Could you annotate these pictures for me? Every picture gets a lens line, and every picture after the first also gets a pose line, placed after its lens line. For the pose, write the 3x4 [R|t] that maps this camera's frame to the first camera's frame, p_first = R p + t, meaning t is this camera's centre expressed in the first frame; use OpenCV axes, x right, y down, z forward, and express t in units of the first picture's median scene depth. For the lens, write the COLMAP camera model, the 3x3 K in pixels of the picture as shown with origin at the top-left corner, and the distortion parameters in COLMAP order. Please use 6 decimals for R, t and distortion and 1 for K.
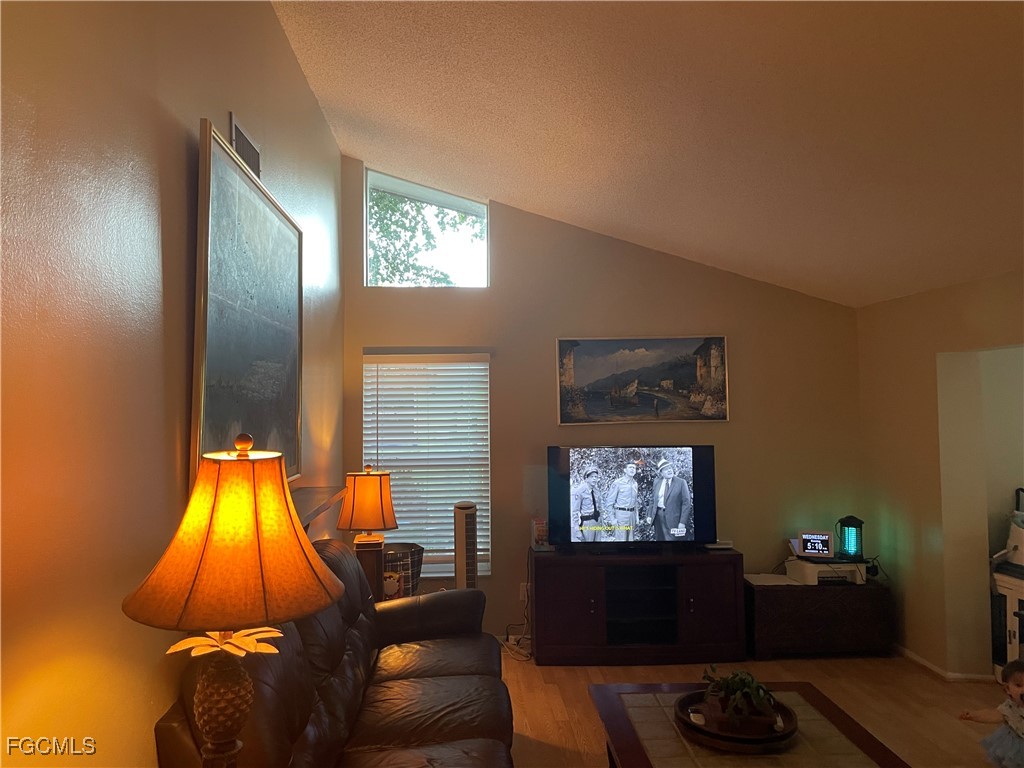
lens RADIAL K [[780.7, 0, 510.4], [0, 780.7, 383.4], [0, 0, 1]] dist [0.069261, -0.082349]
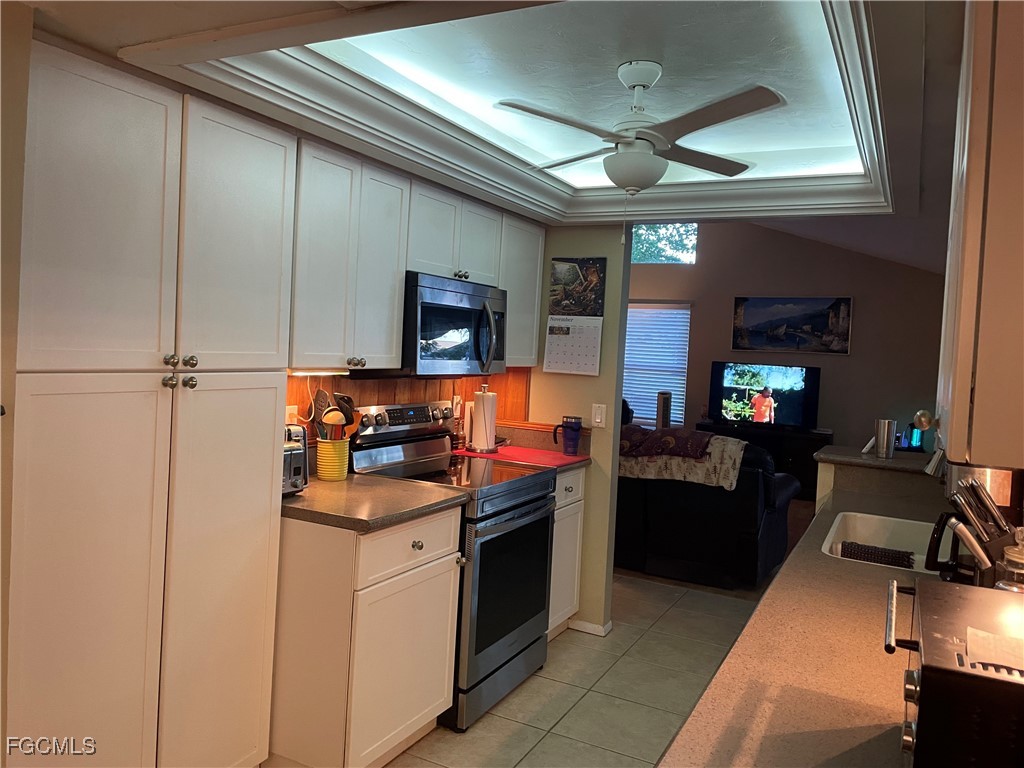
lens RADIAL K [[780.7, 0, 512.9], [0, 780.7, 380.9], [0, 0, 1]] dist [0.069261, -0.082349]
pose [[0.862251, 0.080144, -0.500100, 0.485284], [-0.048466, 0.995926, 0.076039, 0.014971], [0.504157, -0.041327, 0.862623, -0.618274]]
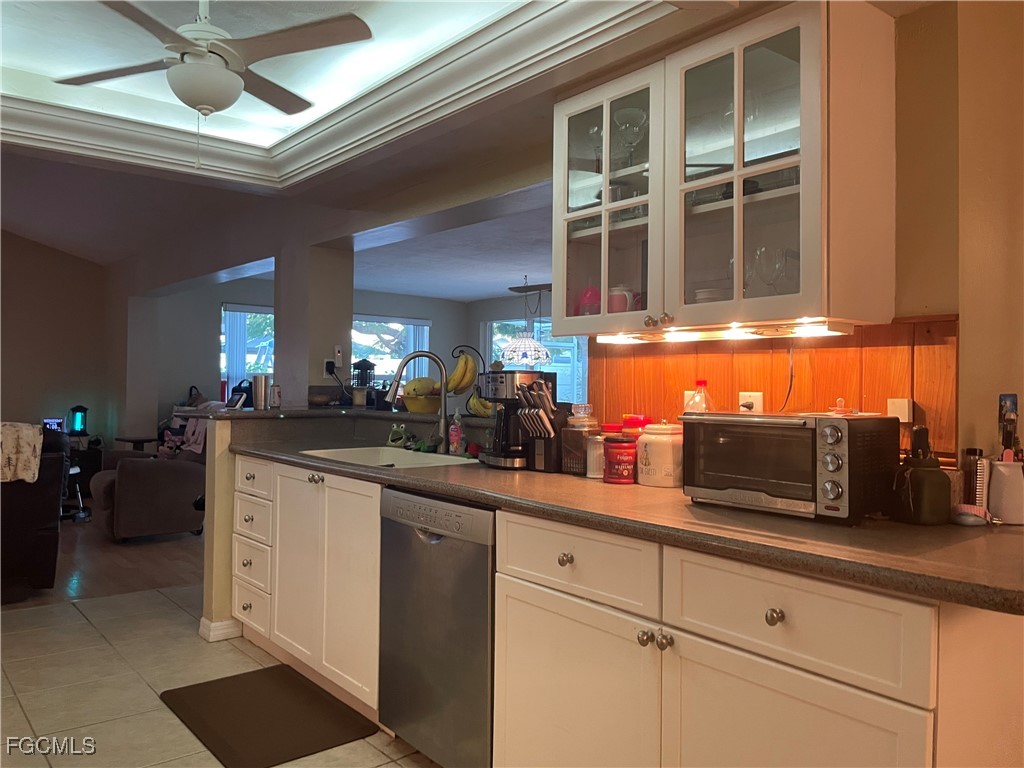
lens RADIAL K [[780.7, 0, 512.8], [0, 780.7, 378.8], [0, 0, 1]] dist [0.069261, -0.082349]
pose [[0.813004, 0.015496, 0.582052, 0.218136], [-0.034031, 0.999202, 0.020931, 0.058053], [-0.581263, -0.036825, 0.812882, -0.621147]]
